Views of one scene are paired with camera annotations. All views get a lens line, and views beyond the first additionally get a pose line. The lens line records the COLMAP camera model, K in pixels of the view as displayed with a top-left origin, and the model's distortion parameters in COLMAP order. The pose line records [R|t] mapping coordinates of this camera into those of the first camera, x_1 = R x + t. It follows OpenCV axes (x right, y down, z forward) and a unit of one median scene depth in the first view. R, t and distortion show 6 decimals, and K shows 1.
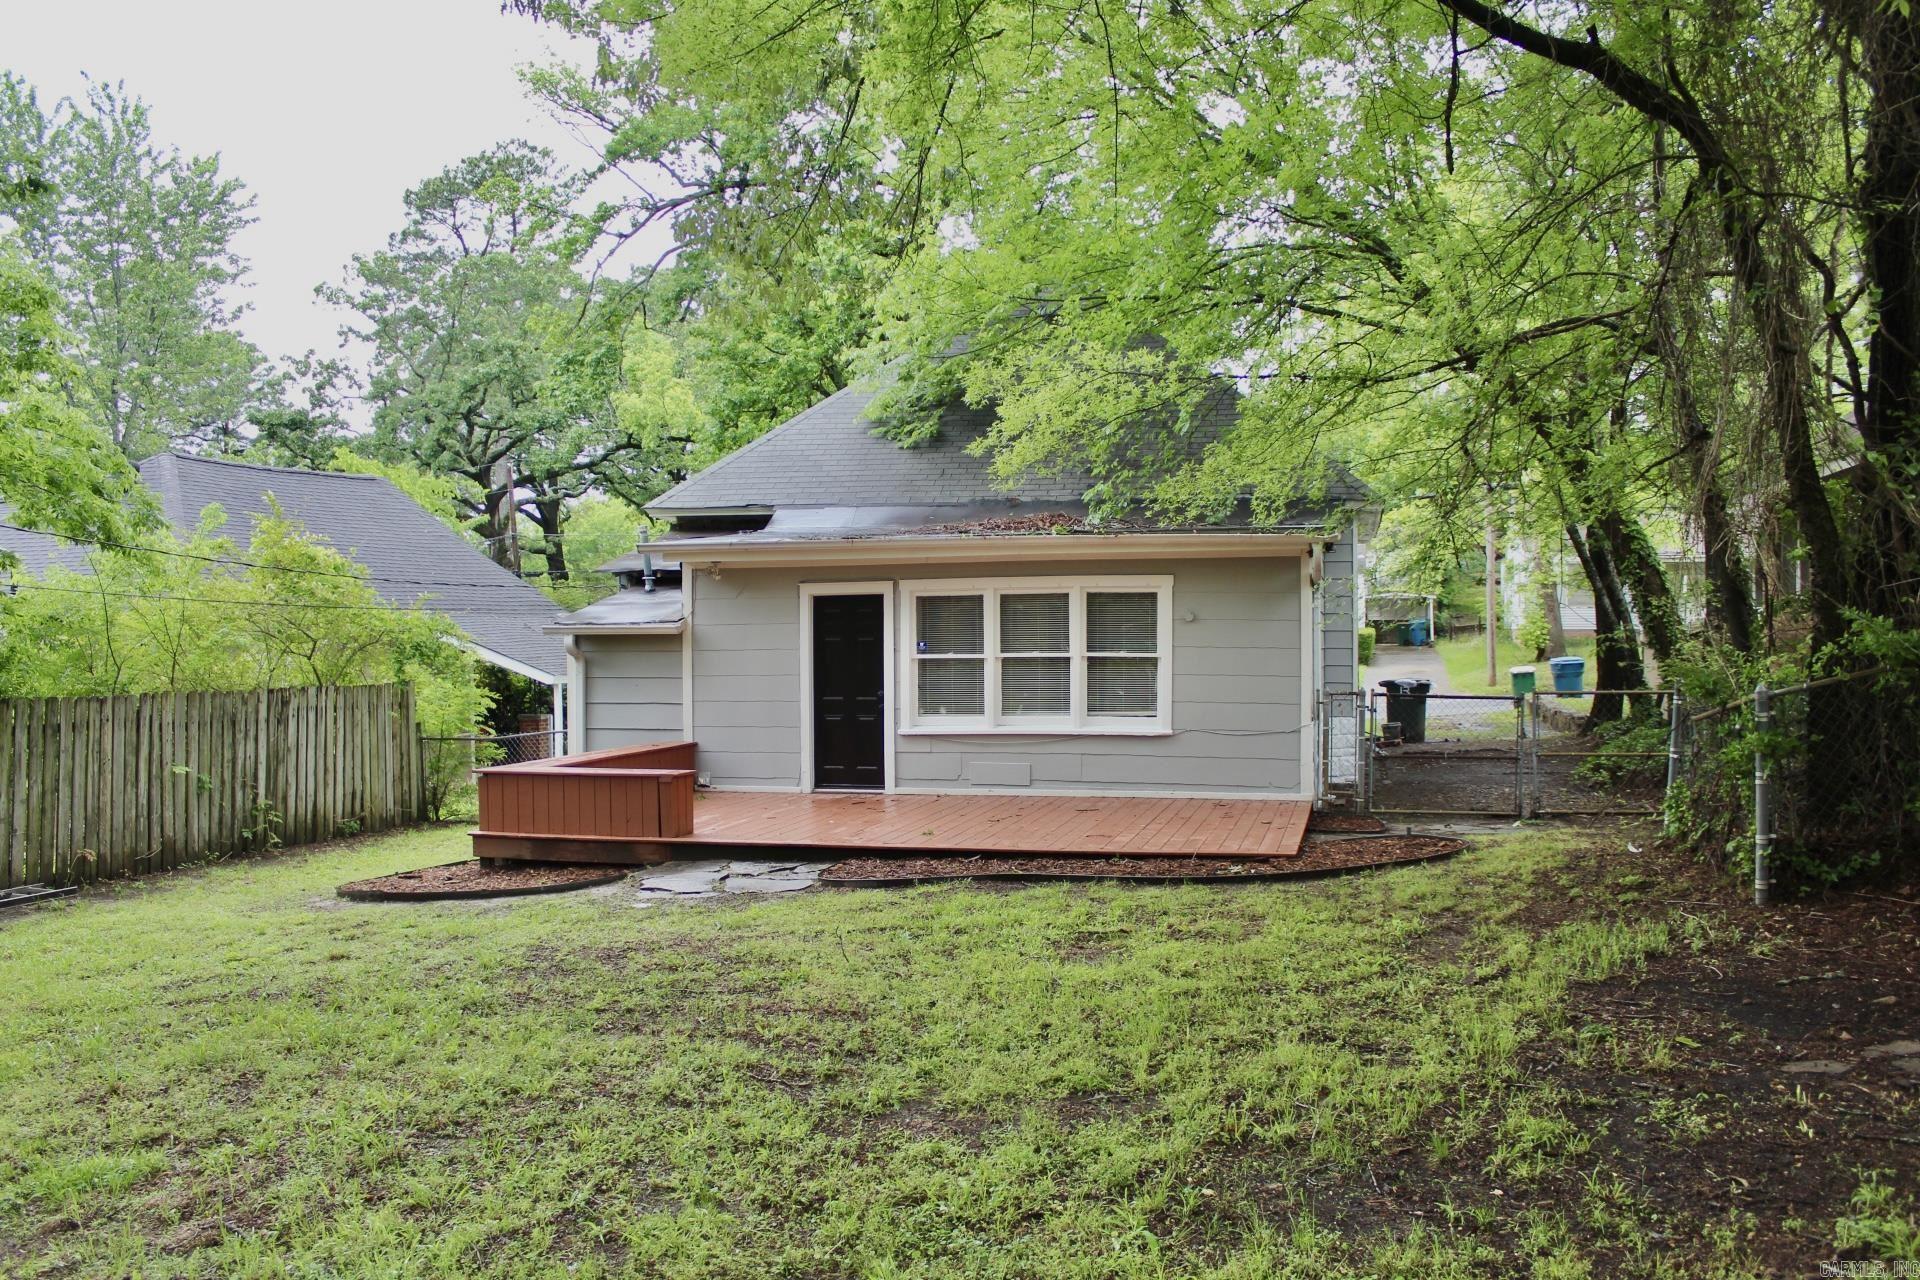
lens RADIAL K [[1590.5, 0, 960.0], [0, 1590.5, 640.0], [0, 0, 1]] dist [-0.103827, 0.002796]
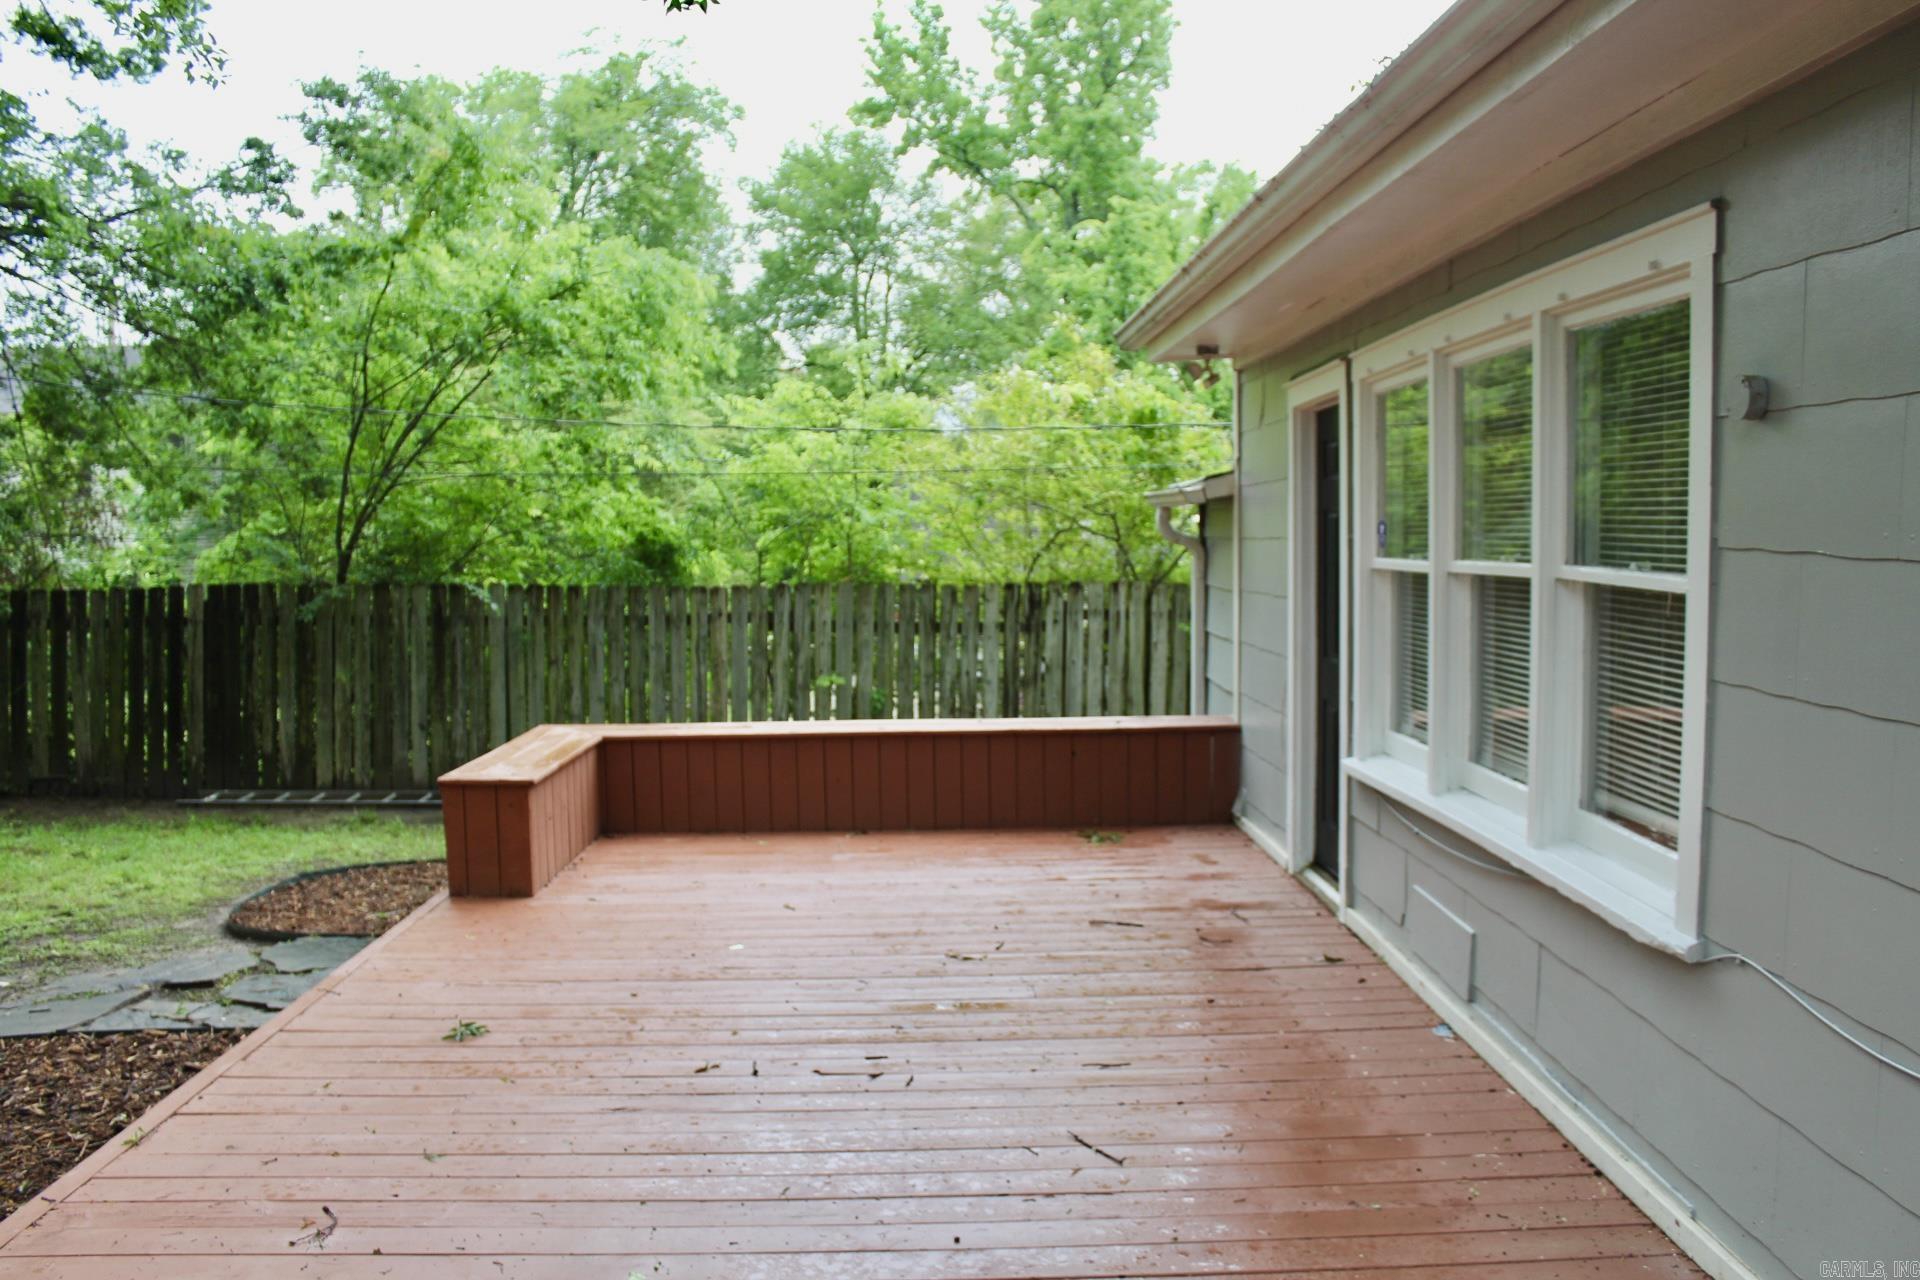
lens RADIAL K [[1590.5, 0, 960.0], [0, 1590.5, 640.0], [0, 0, 1]] dist [-0.103827, 0.002796]
pose [[0.265621, 0.071533, -0.961420, 0.292175], [0.010377, 0.996974, 0.077045, -0.000748], [0.964022, -0.030441, 0.264074, 0.813128]]
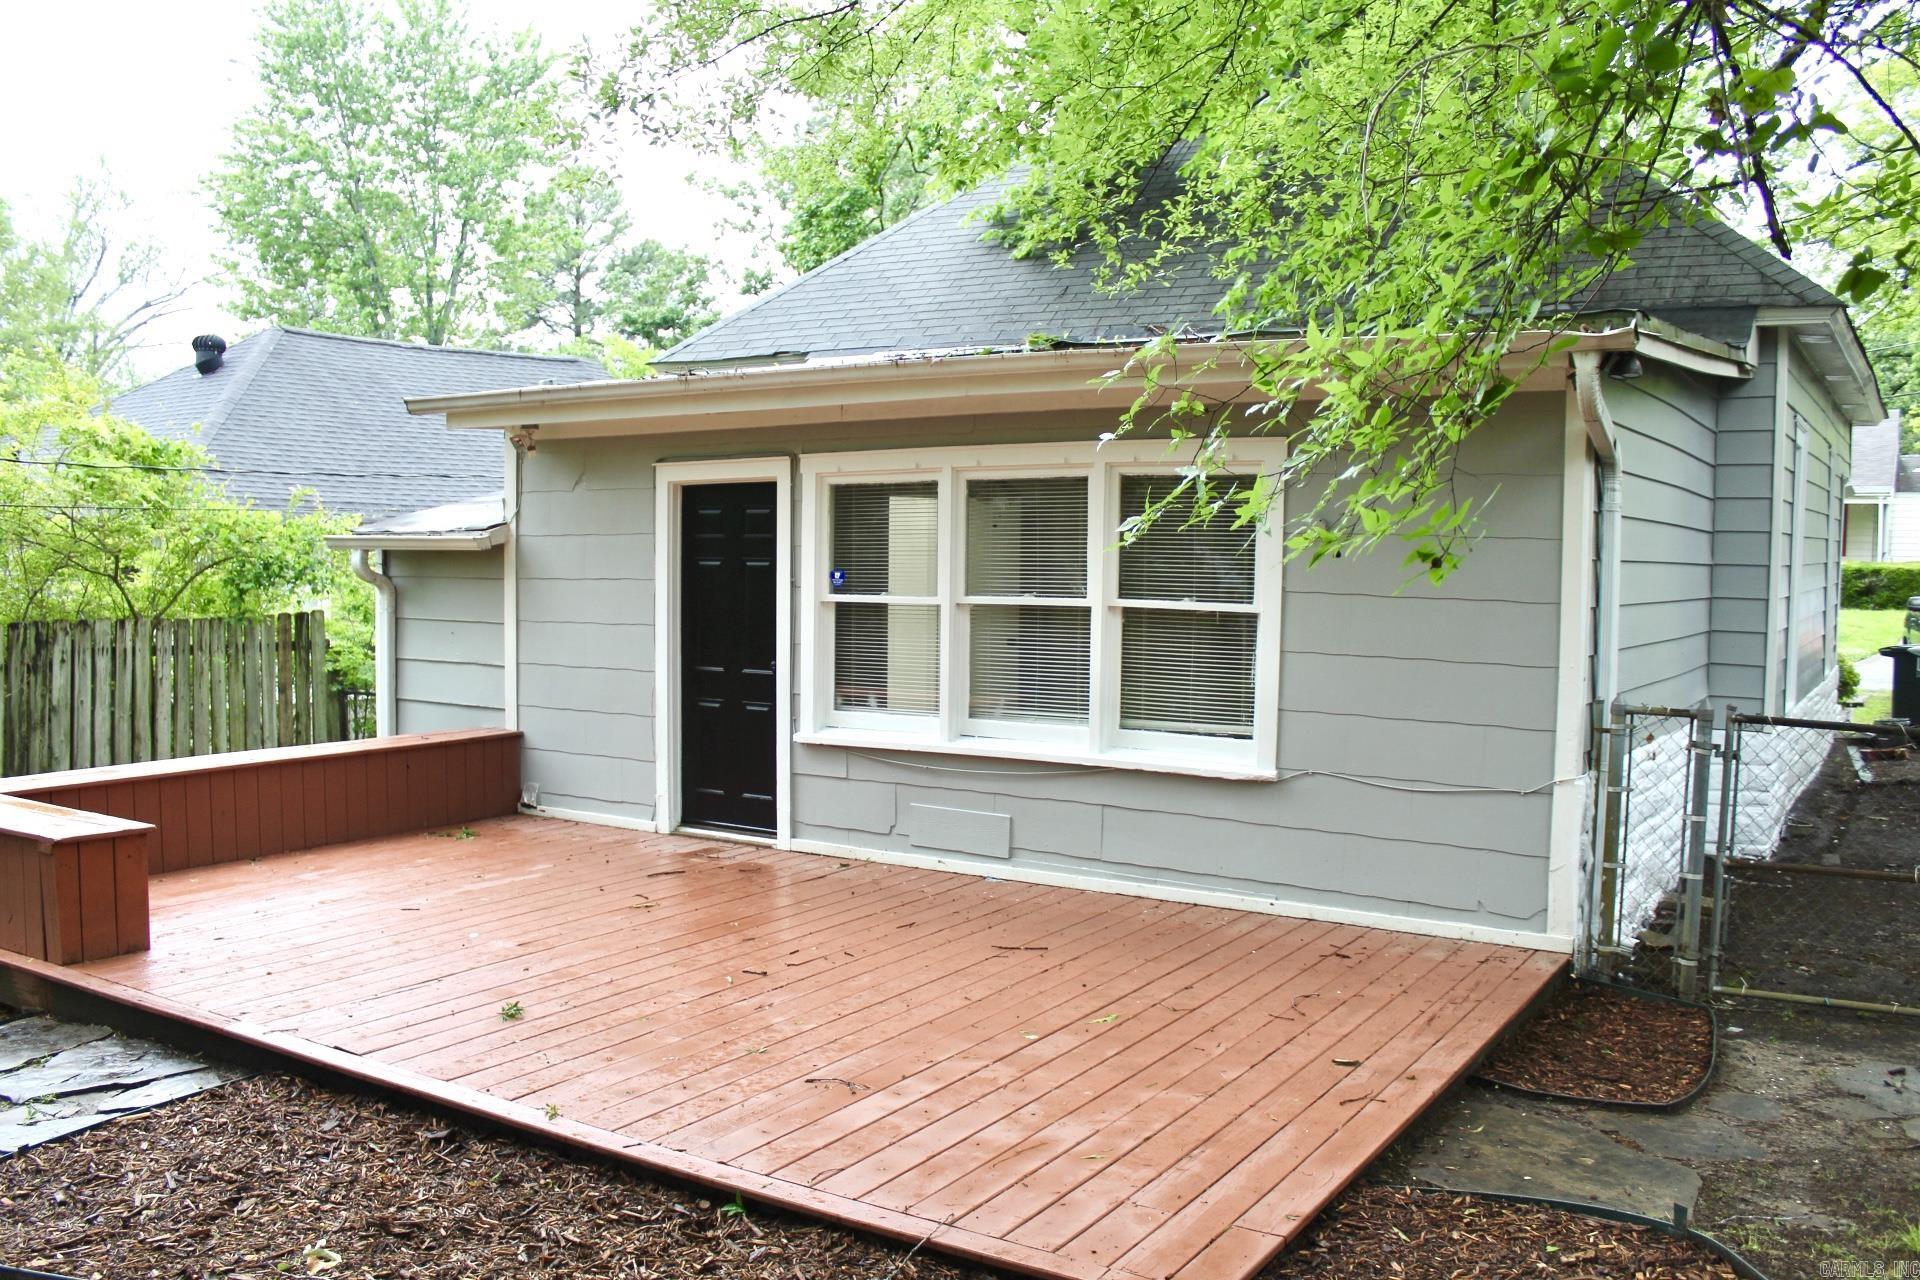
lens RADIAL K [[1590.5, 0, 960.0], [0, 1590.5, 640.0], [0, 0, 1]] dist [-0.103827, 0.002796]
pose [[0.947813, 0.032223, -0.317194, 0.183896], [-0.015862, 0.998413, 0.054029, -0.005161], [0.318431, -0.046178, 0.946820, 0.508899]]
